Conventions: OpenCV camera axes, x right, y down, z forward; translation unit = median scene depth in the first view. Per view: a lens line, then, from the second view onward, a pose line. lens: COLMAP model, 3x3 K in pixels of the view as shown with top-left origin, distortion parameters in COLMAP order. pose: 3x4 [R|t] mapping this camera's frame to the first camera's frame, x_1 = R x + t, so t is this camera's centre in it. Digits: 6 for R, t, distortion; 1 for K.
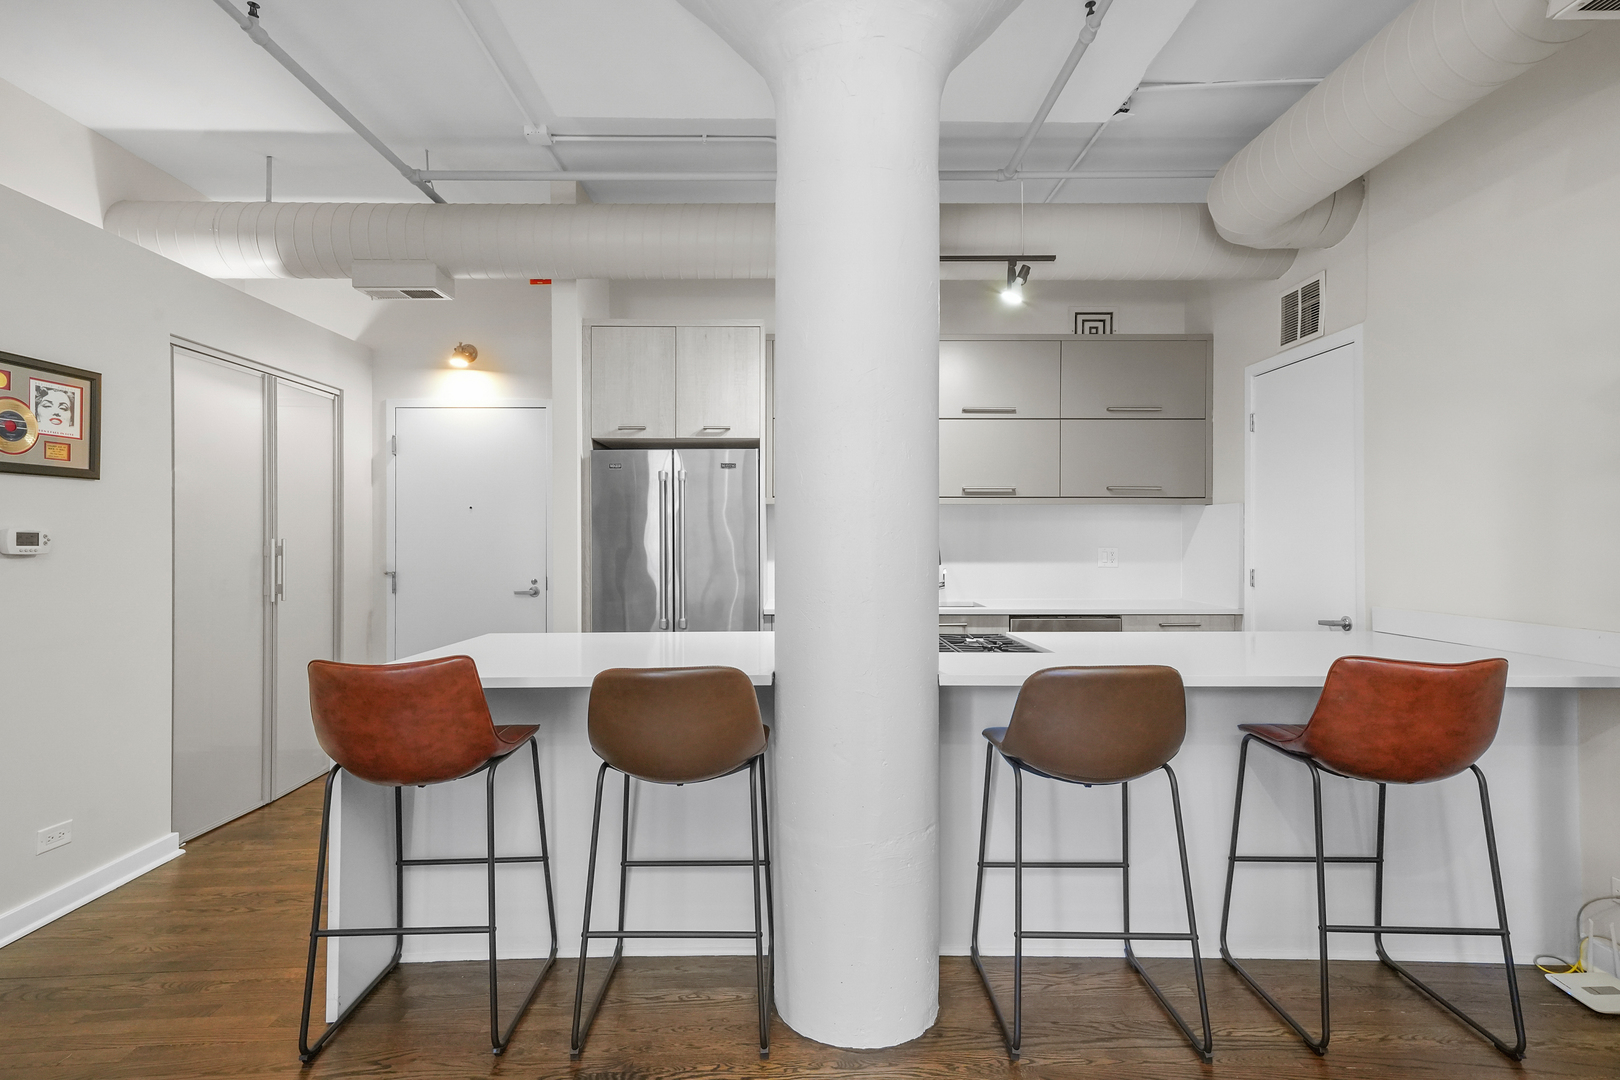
lens RADIAL K [[787.1, 0, 798.4], [0, 787.1, 536.8], [0, 0, 1]] dist [0.030196, 0.000537]
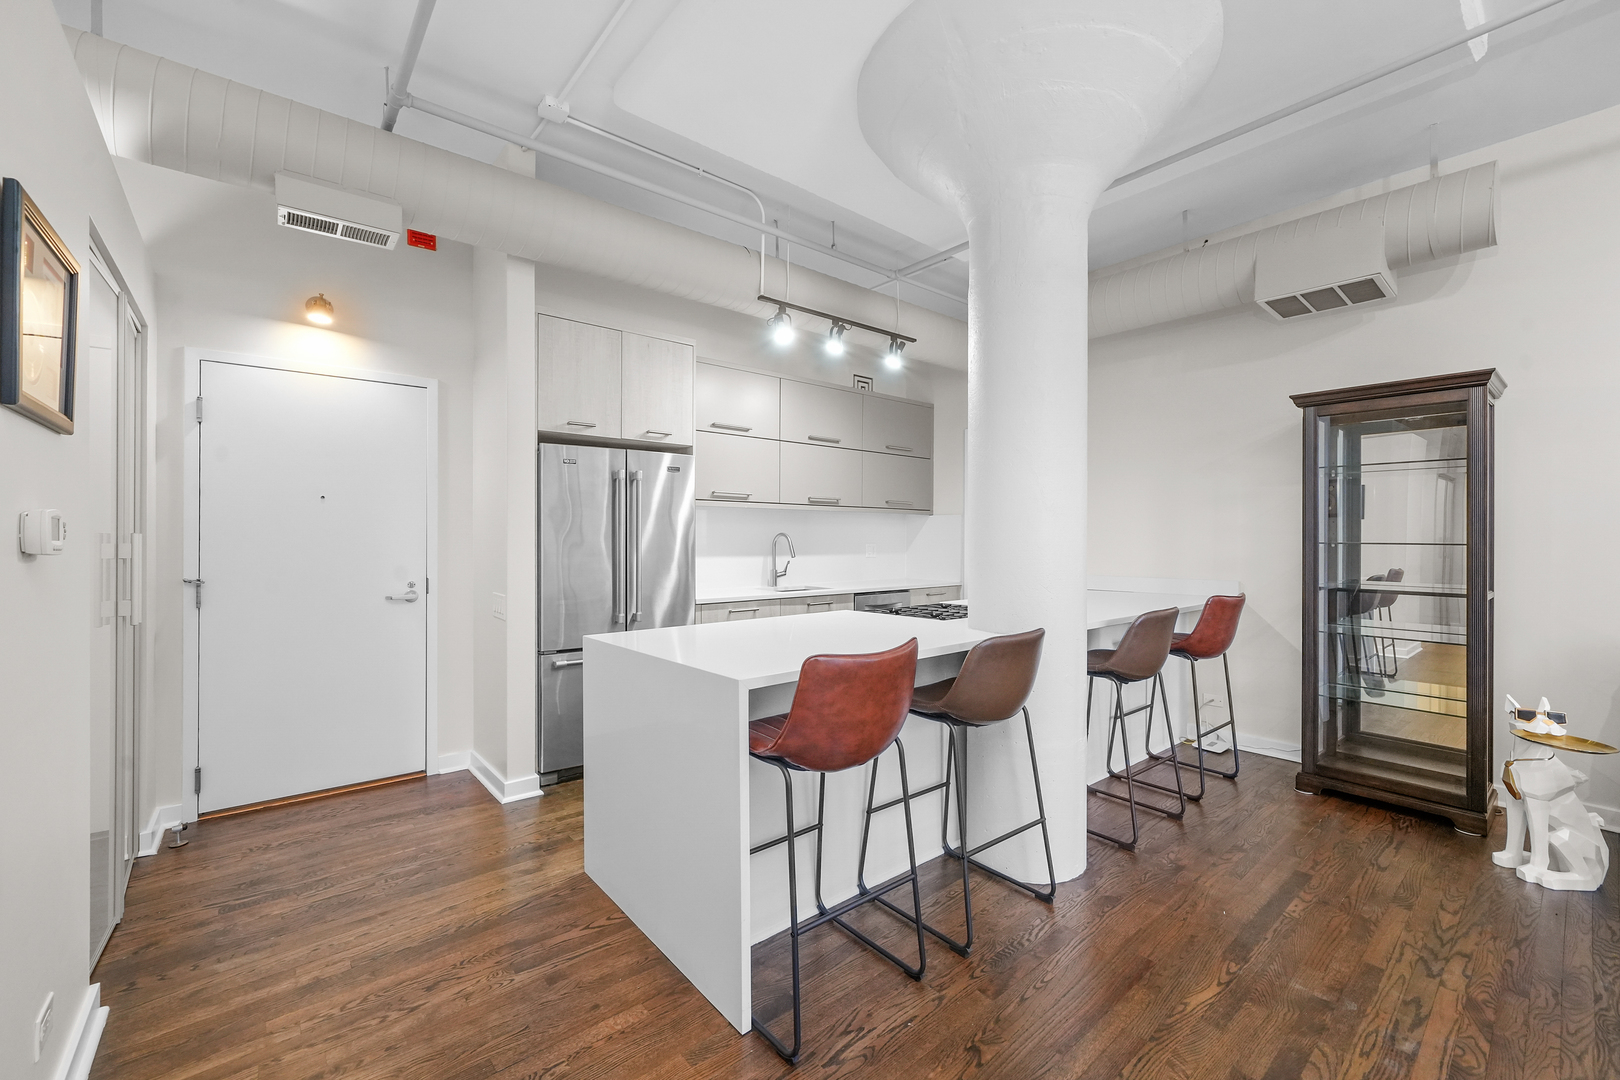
lens RADIAL K [[670.3, 0, 810.9], [0, 670.3, 535.8], [0, 0, 1]] dist [0.001196, 0.000362]
pose [[0.770618, 0.003983, 0.637285, -0.542121], [-0.003343, 0.999992, -0.002208, 0.003418], [-0.637289, -0.000429, 0.770625, 0.170171]]
